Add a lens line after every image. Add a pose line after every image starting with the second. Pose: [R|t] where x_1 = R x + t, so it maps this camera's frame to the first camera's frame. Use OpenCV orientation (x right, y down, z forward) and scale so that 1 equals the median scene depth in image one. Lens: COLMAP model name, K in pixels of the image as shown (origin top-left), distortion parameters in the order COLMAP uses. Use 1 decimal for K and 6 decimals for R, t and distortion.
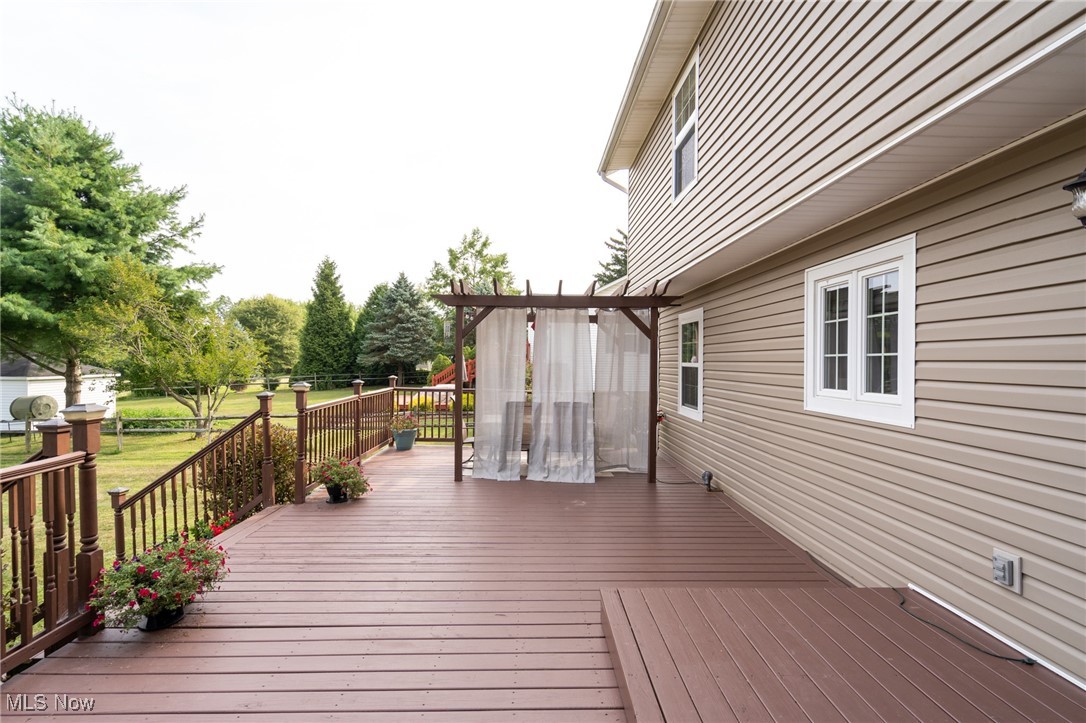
lens RADIAL K [[498.5, 0, 541.7], [0, 498.5, 368.8], [0, 0, 1]] dist [0.003181, 0.000509]
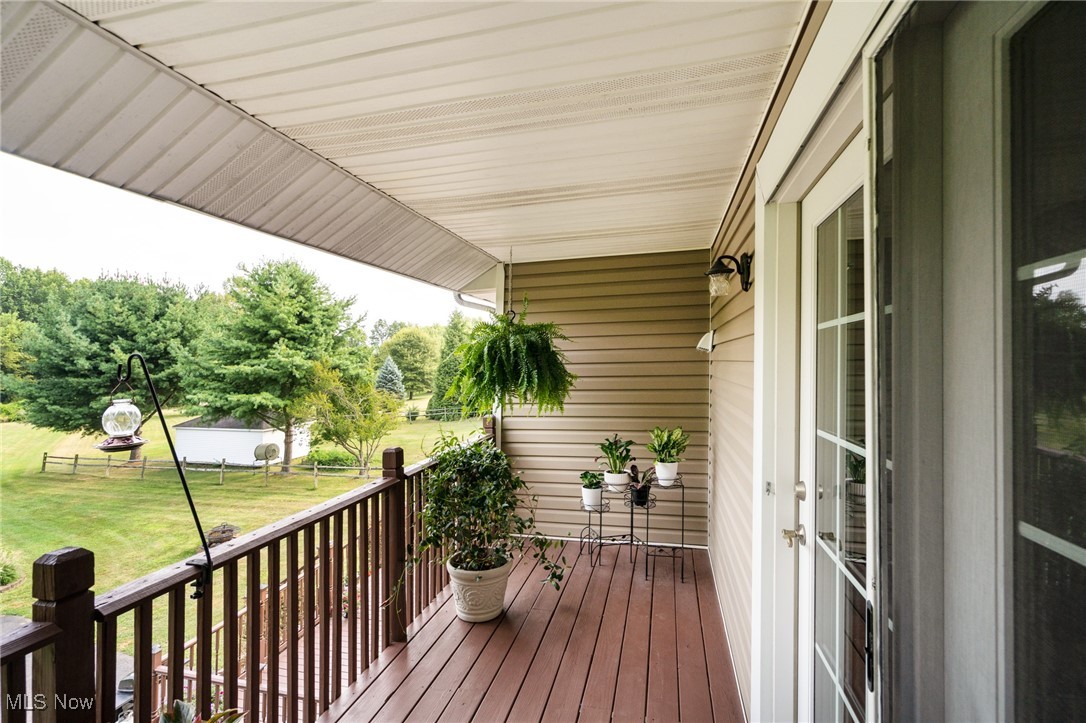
lens RADIAL K [[498.5, 0, 544.1], [0, 498.5, 355.1], [0, 0, 1]] dist [0.003181, 0.000509]
pose [[0.968850, -0.006231, -0.247572, 0.186396], [-0.003614, 0.999221, -0.039292, -0.161366], [0.247624, 0.038963, 0.968073, -0.281062]]
